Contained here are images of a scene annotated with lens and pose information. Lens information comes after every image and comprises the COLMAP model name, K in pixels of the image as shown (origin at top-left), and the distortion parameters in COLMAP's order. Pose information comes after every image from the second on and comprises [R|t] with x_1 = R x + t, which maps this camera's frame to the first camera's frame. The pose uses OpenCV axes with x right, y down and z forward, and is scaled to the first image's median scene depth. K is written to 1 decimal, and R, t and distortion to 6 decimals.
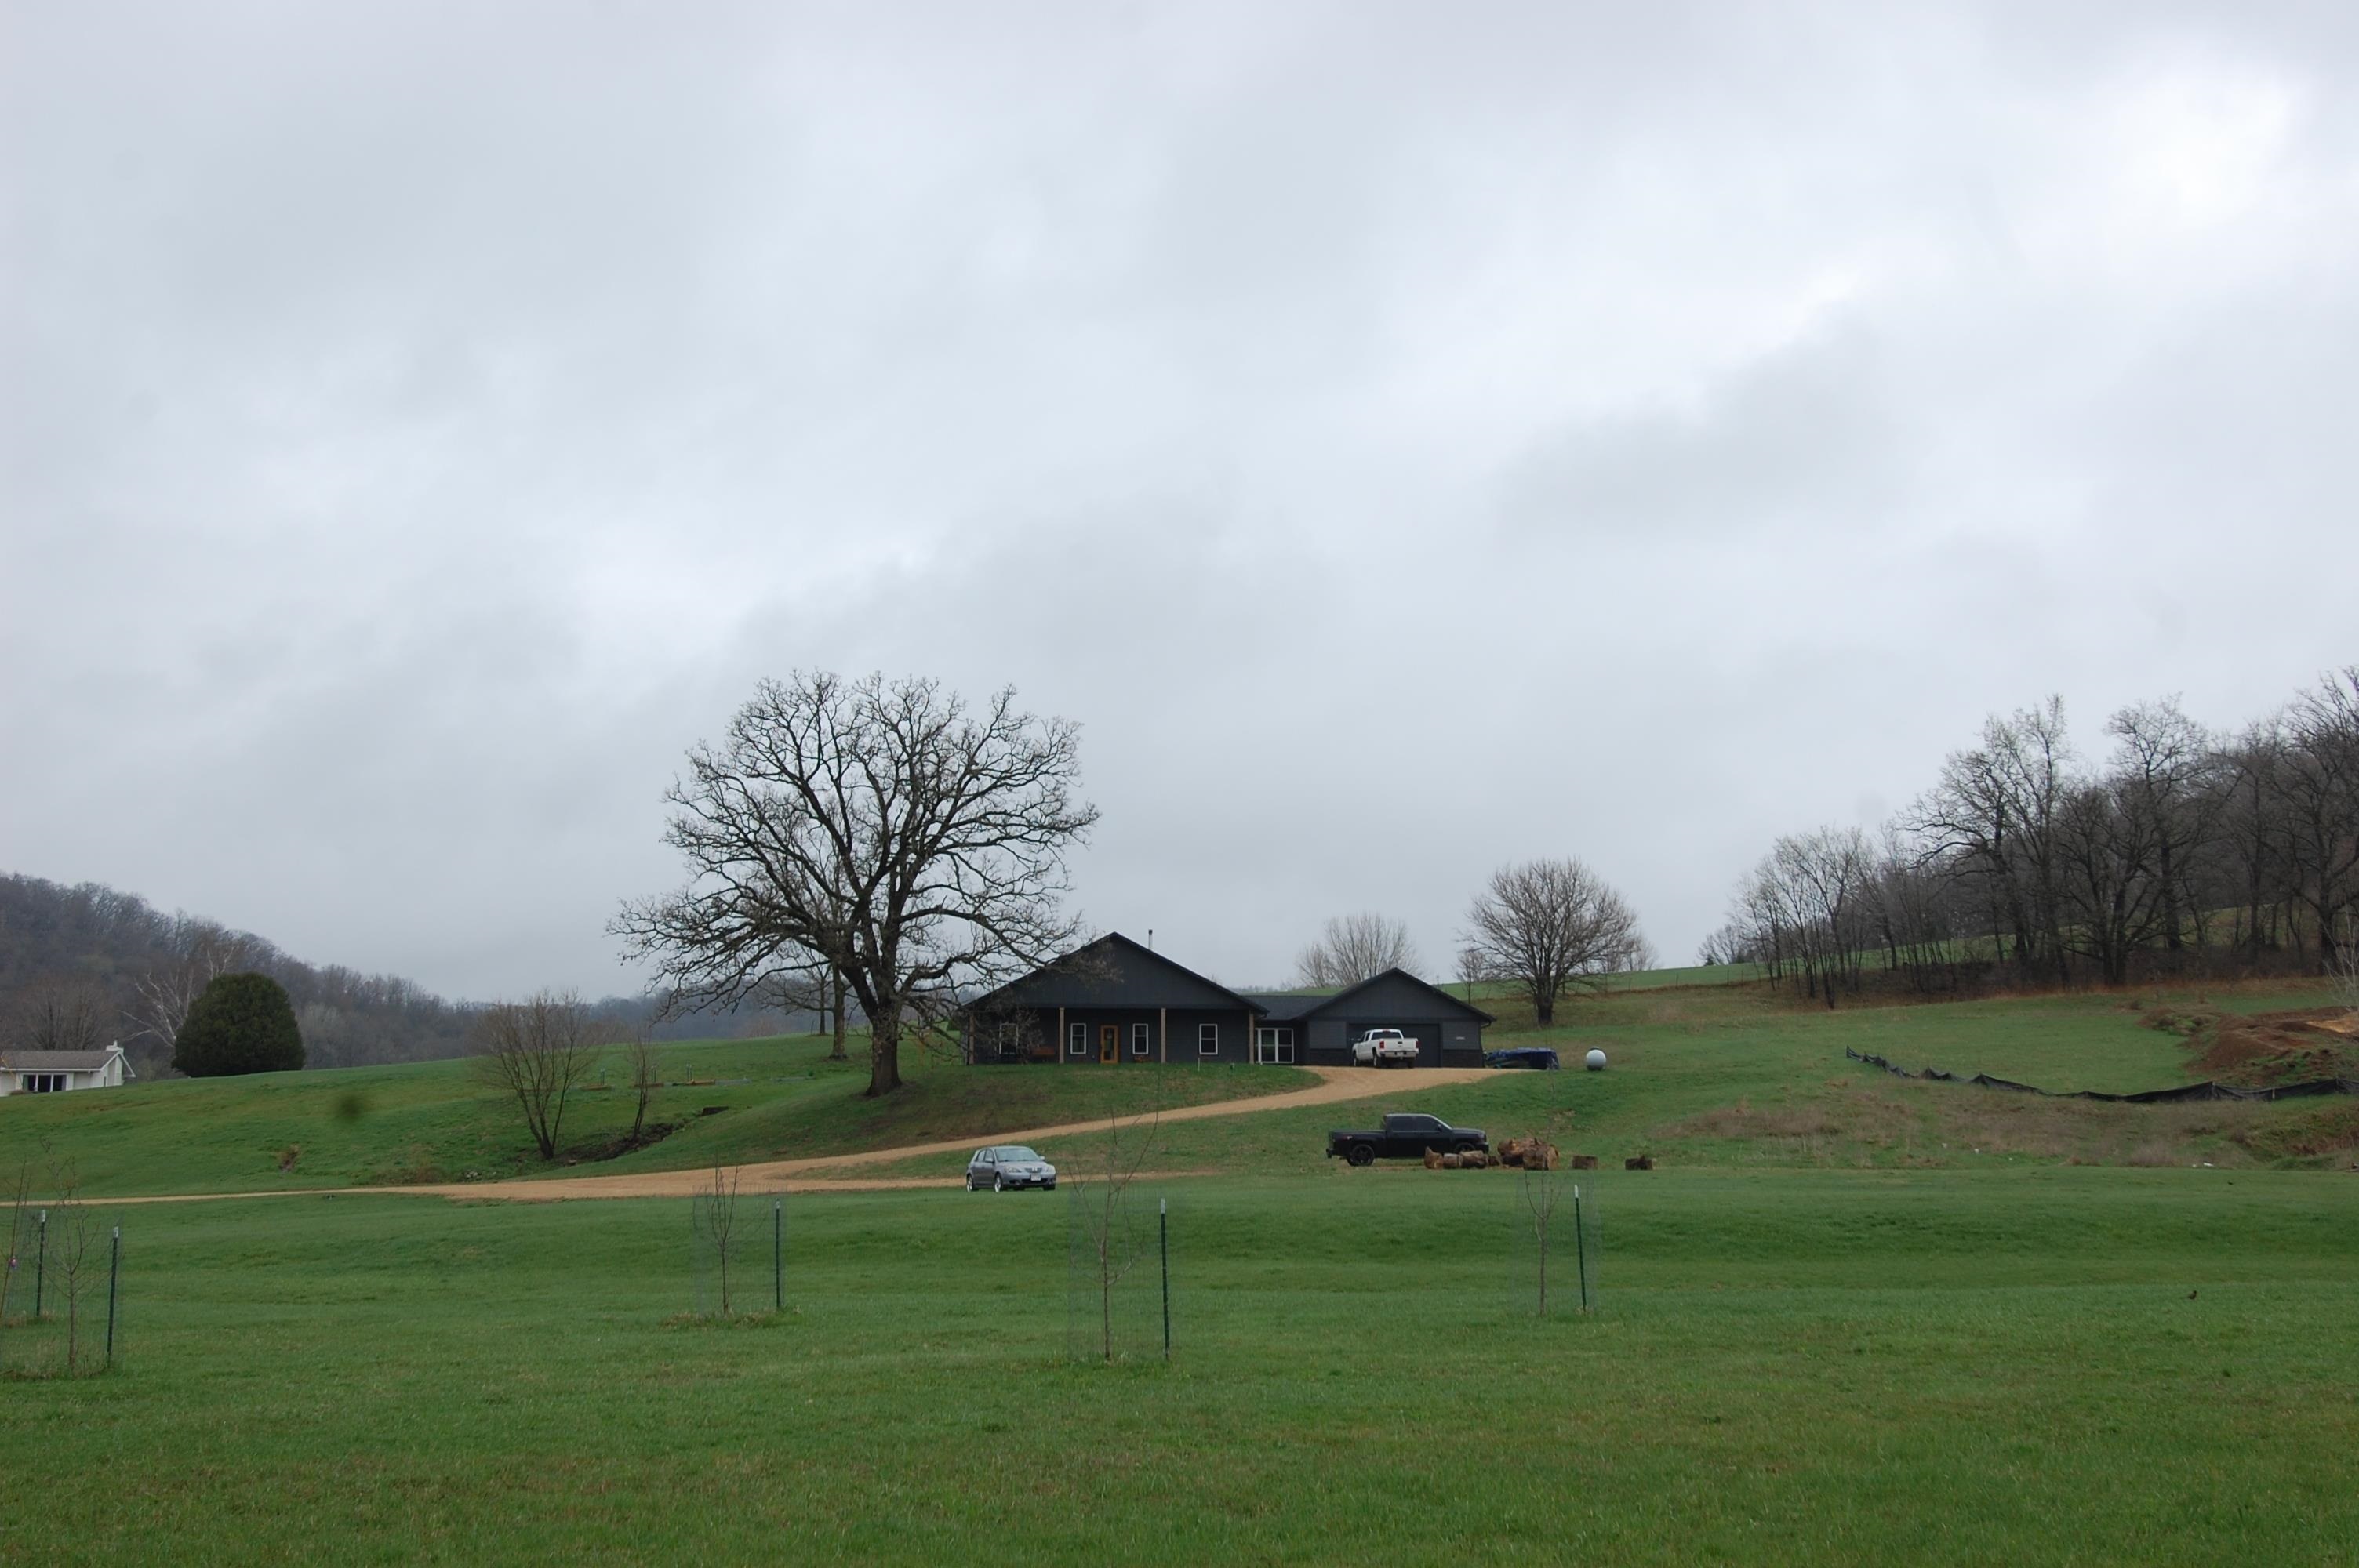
lens RADIAL K [[2518.0, 0, 1179.5], [0, 2518.0, 784.0], [0, 0, 1]] dist [0.078523, 0.000130]
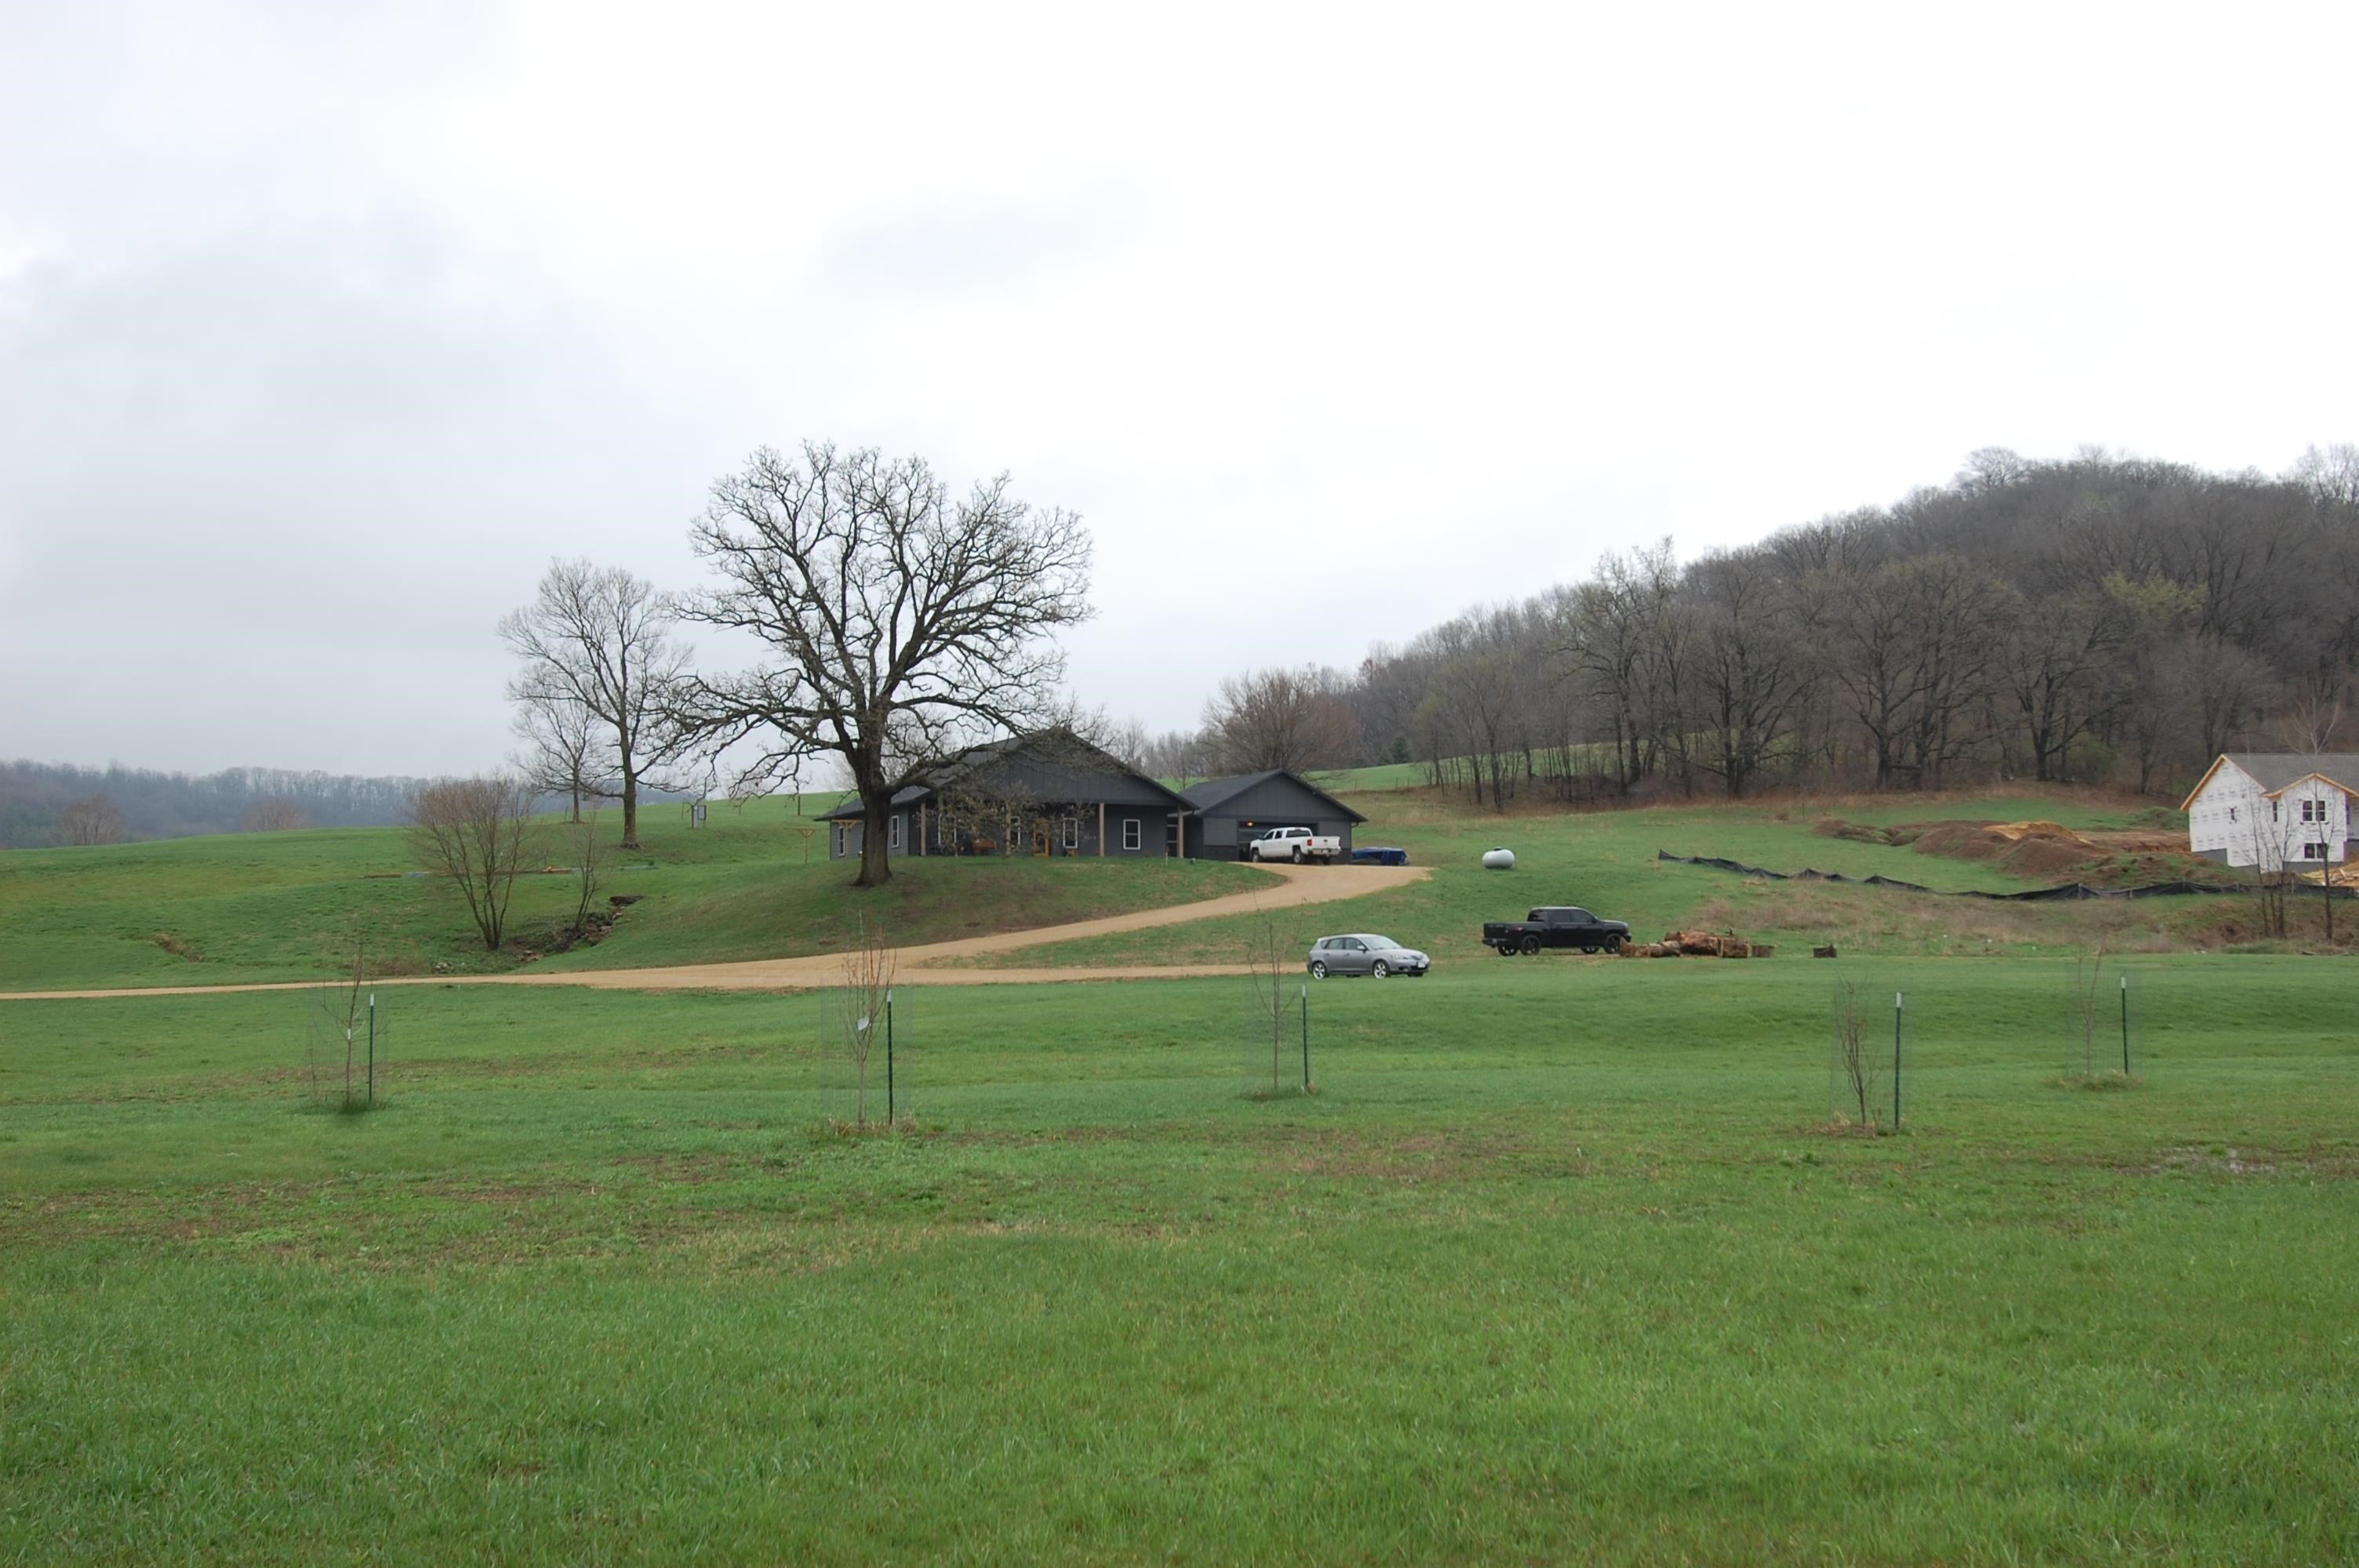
lens RADIAL K [[2518.0, 0, 1179.5], [0, 2518.0, 784.0], [0, 0, 1]] dist [0.078523, 0.000130]
pose [[0.945828, 0.022825, 0.323864, -0.310646], [-0.047963, 0.996404, 0.069848, 0.009682], [-0.321105, -0.081598, 0.943522, 0.040242]]
